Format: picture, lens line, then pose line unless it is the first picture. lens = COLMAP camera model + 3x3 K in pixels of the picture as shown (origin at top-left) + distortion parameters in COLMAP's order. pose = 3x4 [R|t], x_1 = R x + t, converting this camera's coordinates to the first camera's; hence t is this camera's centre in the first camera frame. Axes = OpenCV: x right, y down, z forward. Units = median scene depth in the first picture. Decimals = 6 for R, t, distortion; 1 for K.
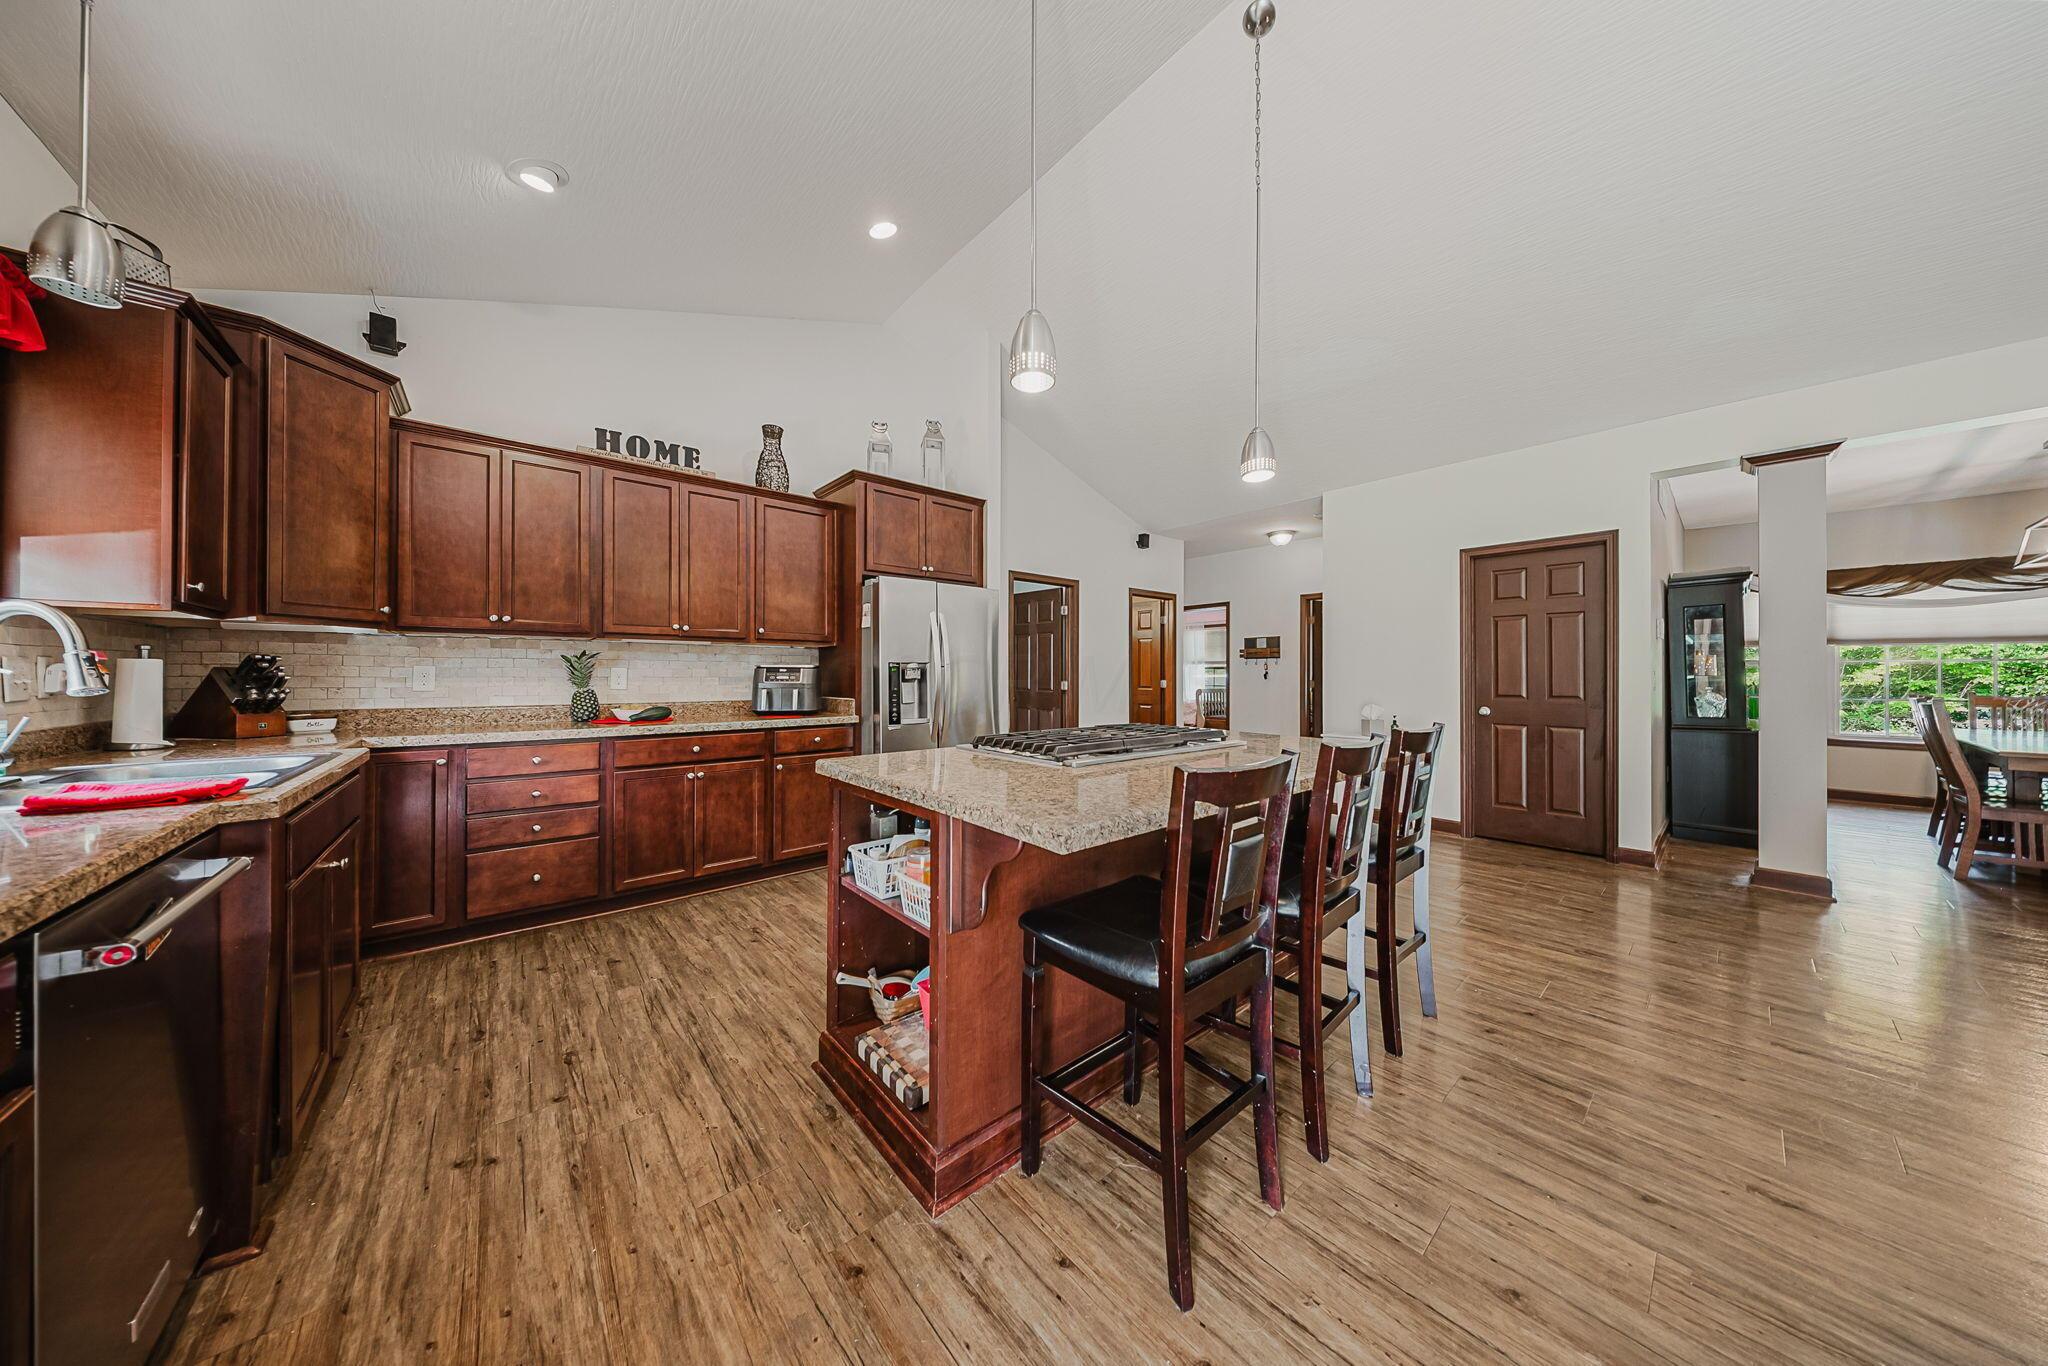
lens RADIAL K [[607.1, 0, 1014.9], [0, 607.1, 674.5], [0, 0, 1]] dist [0.002232, -0.002211]
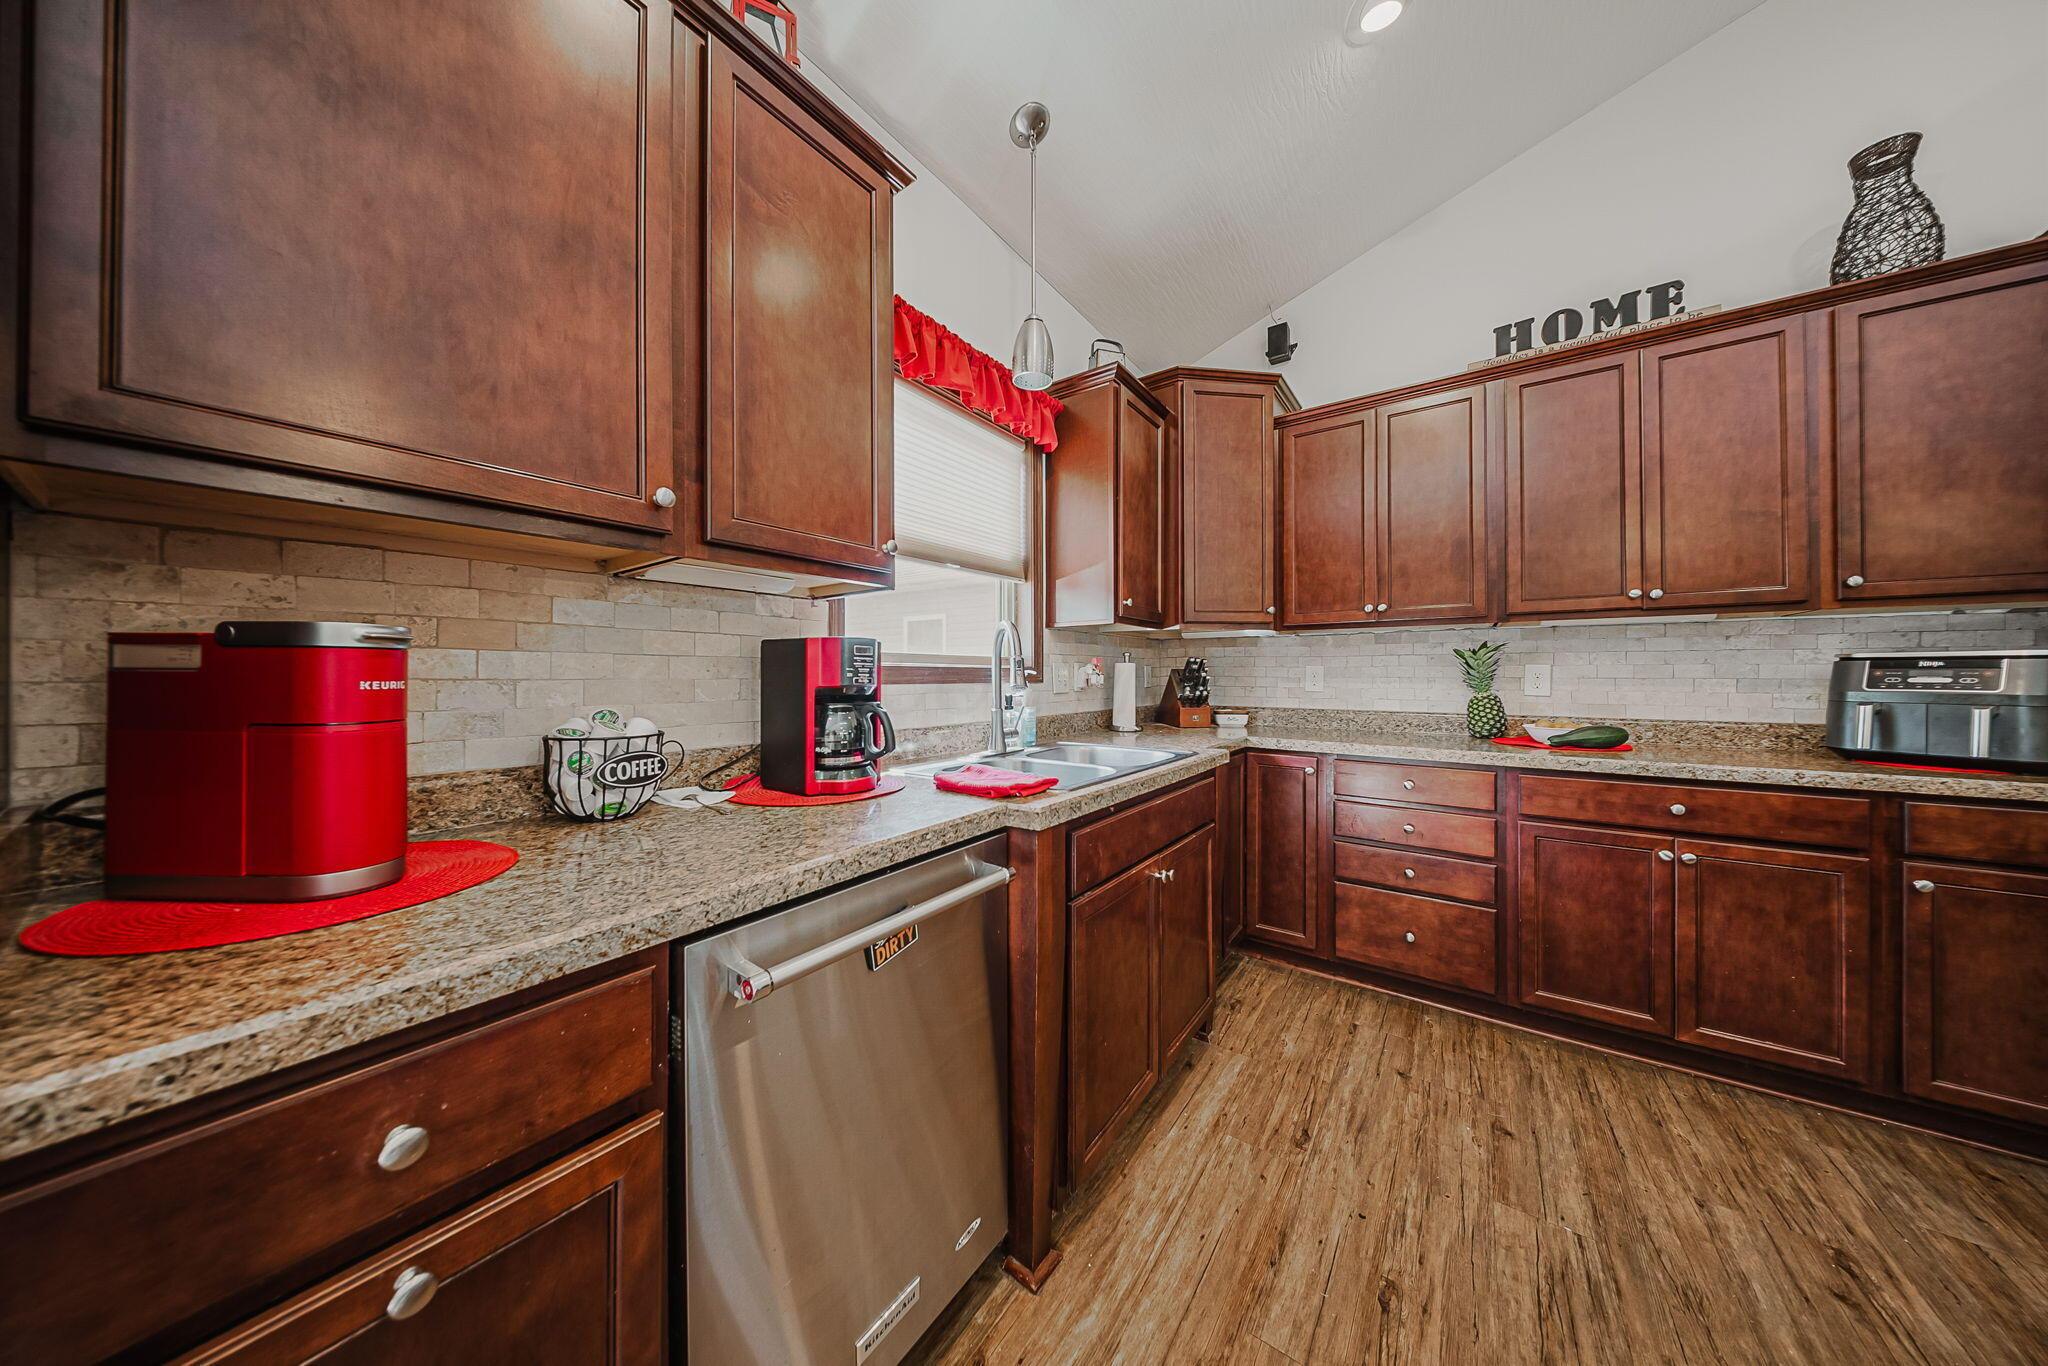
lens RADIAL K [[610.7, 0, 1017.0], [0, 610.7, 670.4], [0, 0, 1]] dist [0.000485, -0.002259]
pose [[0.233617, -0.008627, -0.972290, -0.132194], [0.001236, 0.999962, -0.008576, 0.001144], [0.972328, 0.000802, 0.233619, 0.299362]]
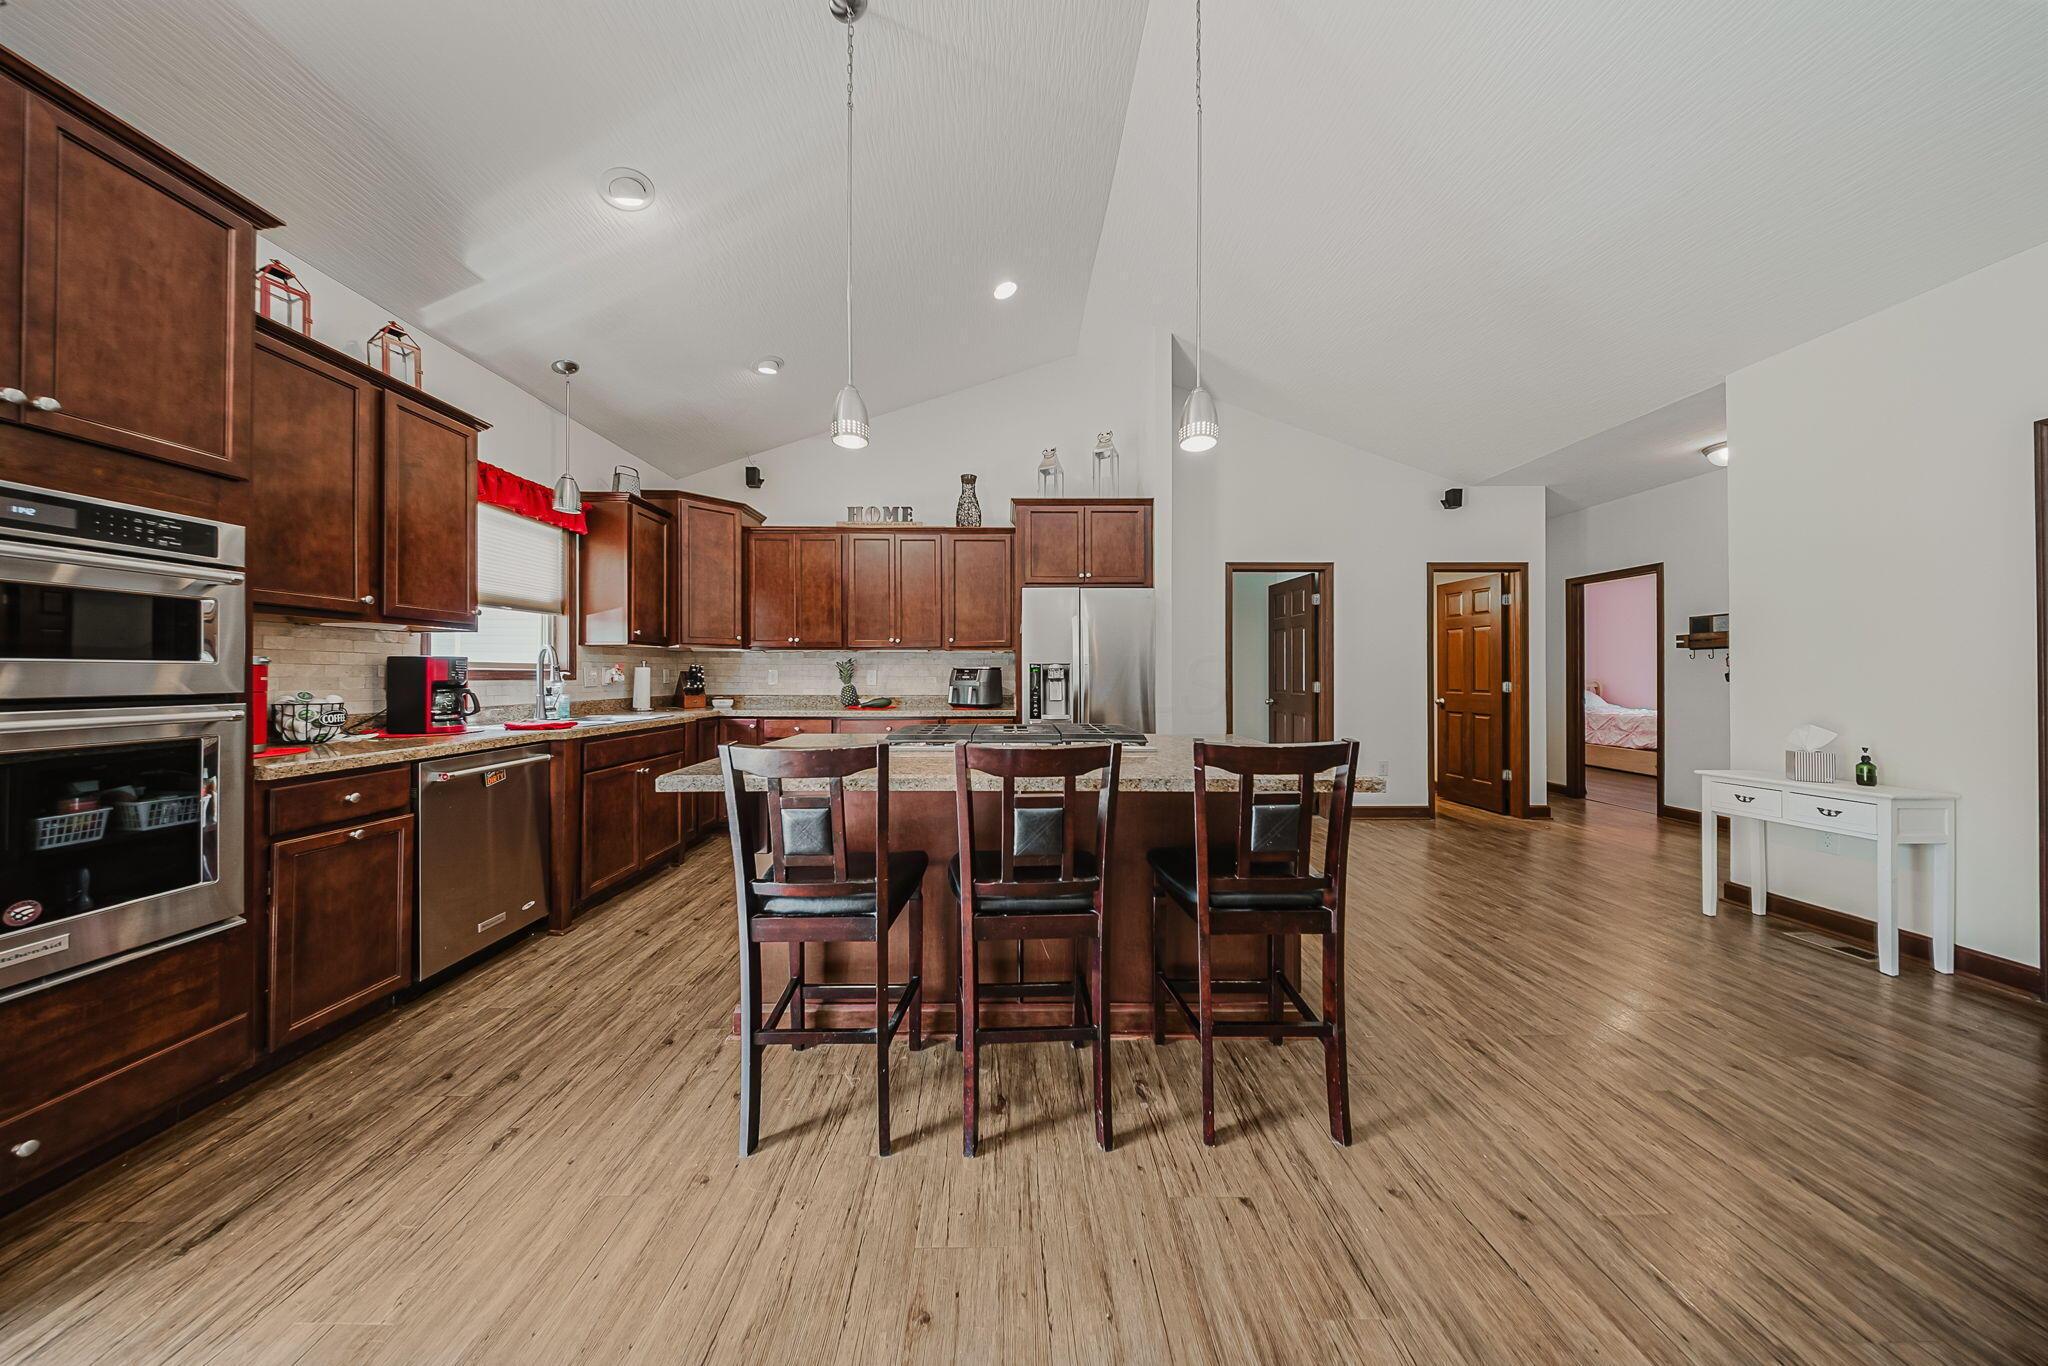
lens RADIAL K [[610.7, 0, 1017.0], [0, 610.7, 670.4], [0, 0, 1]] dist [0.000485, -0.002259]
pose [[0.771698, -0.006405, -0.635957, 0.586967], [0.001425, 0.999964, -0.008342, 0.002408], [0.635987, 0.005531, 0.771680, 0.129293]]
